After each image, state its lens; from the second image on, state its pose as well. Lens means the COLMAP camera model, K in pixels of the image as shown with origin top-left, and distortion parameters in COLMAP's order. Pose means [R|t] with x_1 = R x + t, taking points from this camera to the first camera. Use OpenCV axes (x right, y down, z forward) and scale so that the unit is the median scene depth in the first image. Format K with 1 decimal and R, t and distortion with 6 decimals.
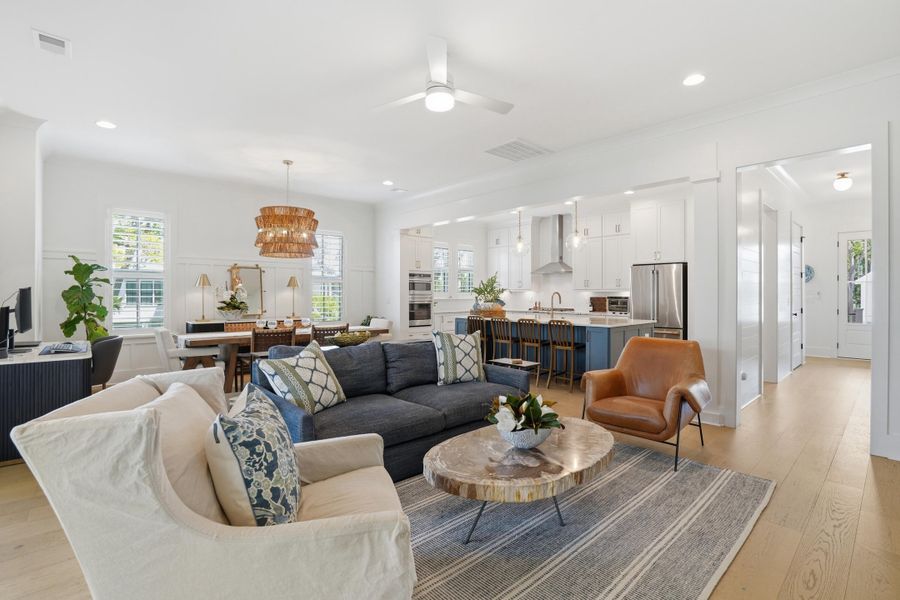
lens RADIAL K [[423.9, 0, 457.3], [0, 423.9, 292.8], [0, 0, 1]] dist [-0.054259, 0.018571]
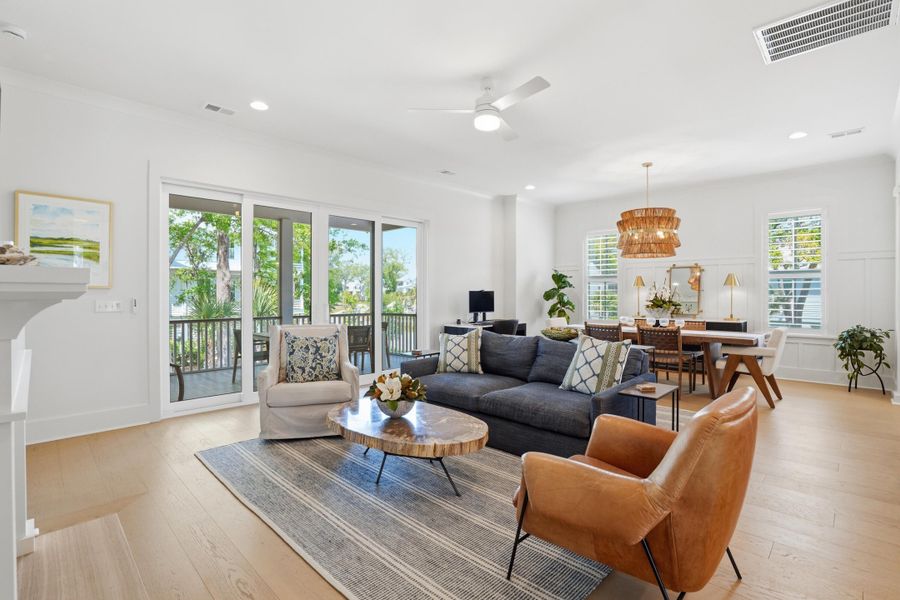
lens RADIAL K [[423.9, 0, 448.0], [0, 423.9, 293.5], [0, 0, 1]] dist [-0.054259, 0.018571]
pose [[0.052386, 0.002660, -0.998623, 0.480309], [0.002974, 0.999992, 0.002820, -0.000673], [0.998622, -0.003118, 0.052378, 0.368398]]
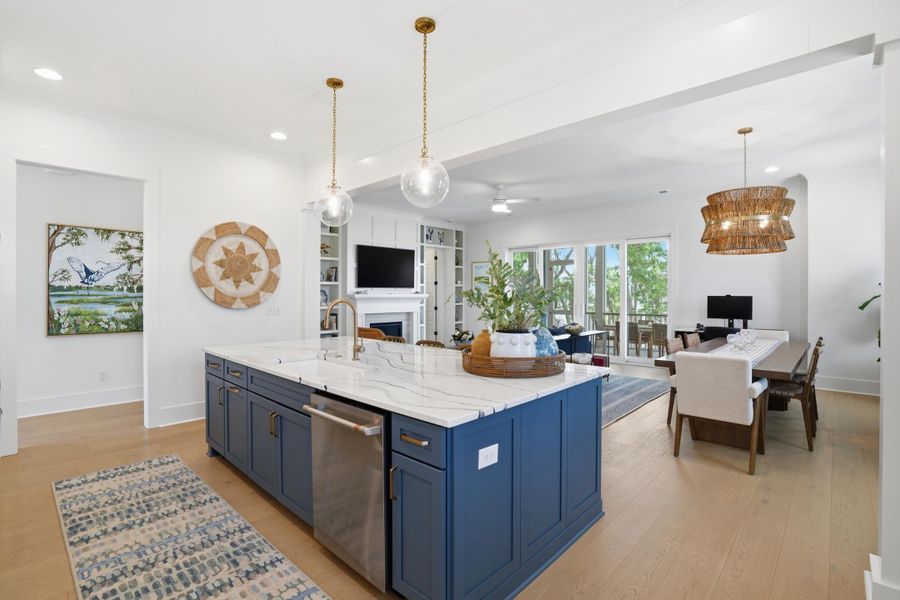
lens RADIAL K [[423.9, 0, 455.3], [0, 423.9, 292.7], [0, 0, 1]] dist [-0.054259, 0.018571]
pose [[-0.997301, 0.000183, -0.073421, 0.148708], [0.000564, 0.999986, -0.005168, -0.006578], [0.073419, -0.005196, -0.997288, 1.376708]]
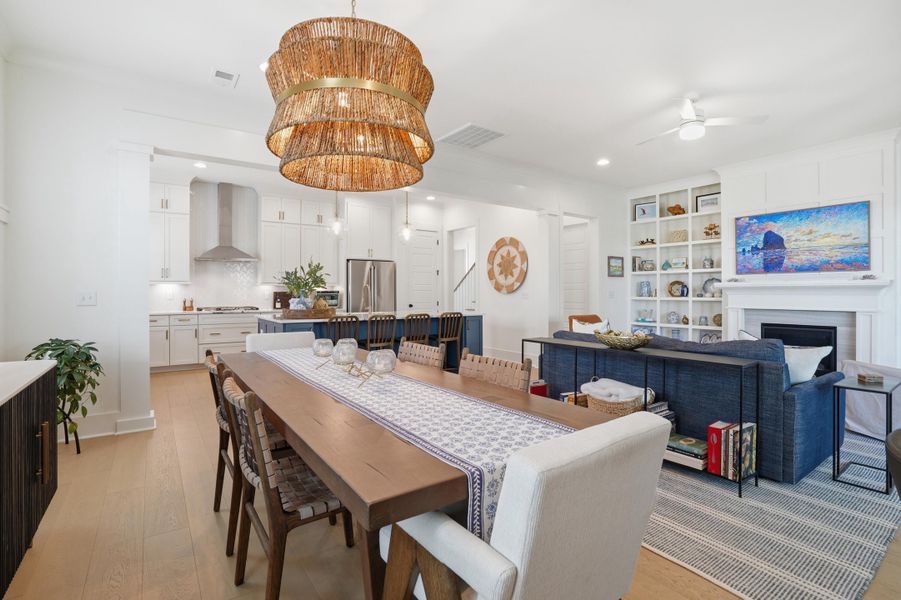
lens RADIAL K [[424.3, 0, 445.0], [0, 424.3, 294.4], [0, 0, 1]] dist [-0.054259, 0.018571]
pose [[0.134794, -0.004732, 0.990862, -0.610248], [-0.002066, 0.999985, 0.005057, 0.013216], [-0.990871, -0.002729, 0.134782, 0.692972]]
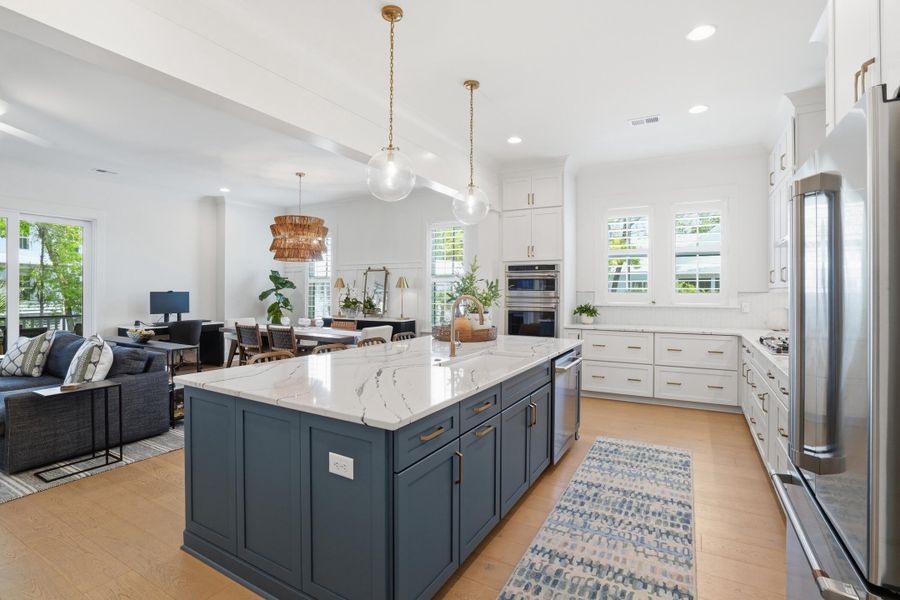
lens RADIAL K [[423.9, 0, 446.9], [0, 423.9, 292.9], [0, 0, 1]] dist [-0.054259, 0.018571]
pose [[0.290071, 0.007037, -0.956979, 0.605666], [-0.001013, 0.999975, 0.007046, -0.008297], [0.957004, -0.001075, 0.290071, 0.837654]]
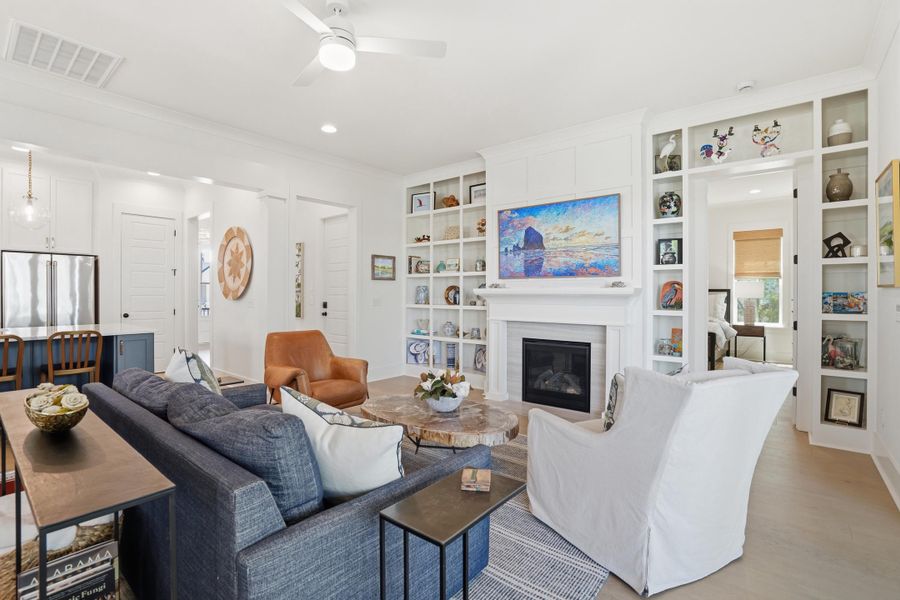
lens RADIAL K [[423.9, 0, 444.2], [0, 423.9, 296.0], [0, 0, 1]] dist [-0.054259, 0.018571]
pose [[-0.130640, -0.005066, 0.991417, -0.383866], [-0.006424, 0.999970, 0.004263, 0.001349], [-0.991409, -0.005812, -0.130669, 0.396105]]
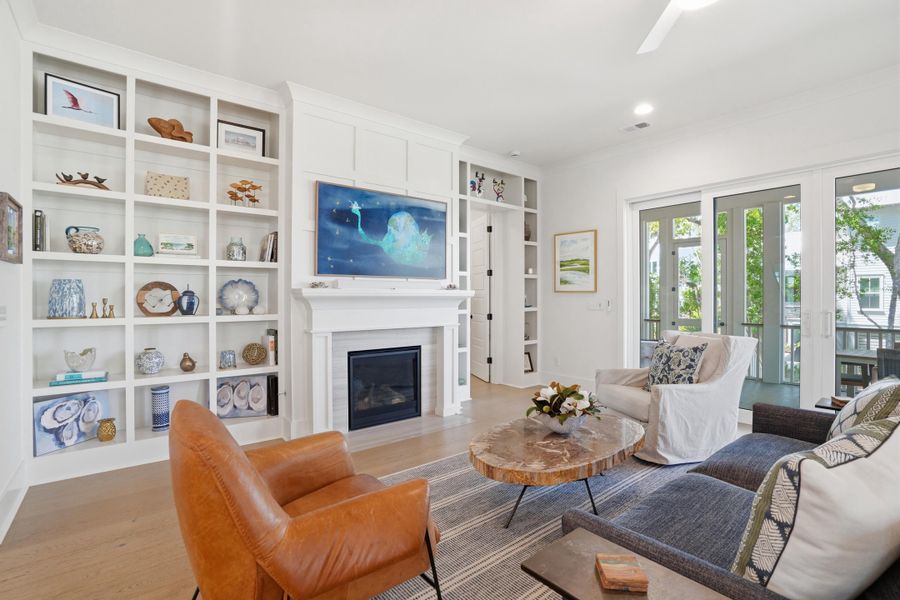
lens RADIAL K [[423.9, 0, 455.0], [0, 423.9, 297.2], [0, 0, 1]] dist [-0.054259, 0.018571]
pose [[-0.998434, 0.001346, 0.055934, 0.128698], [0.001153, 0.999993, -0.003491, 0.003713], [-0.055938, -0.003421, -0.998428, 0.722094]]
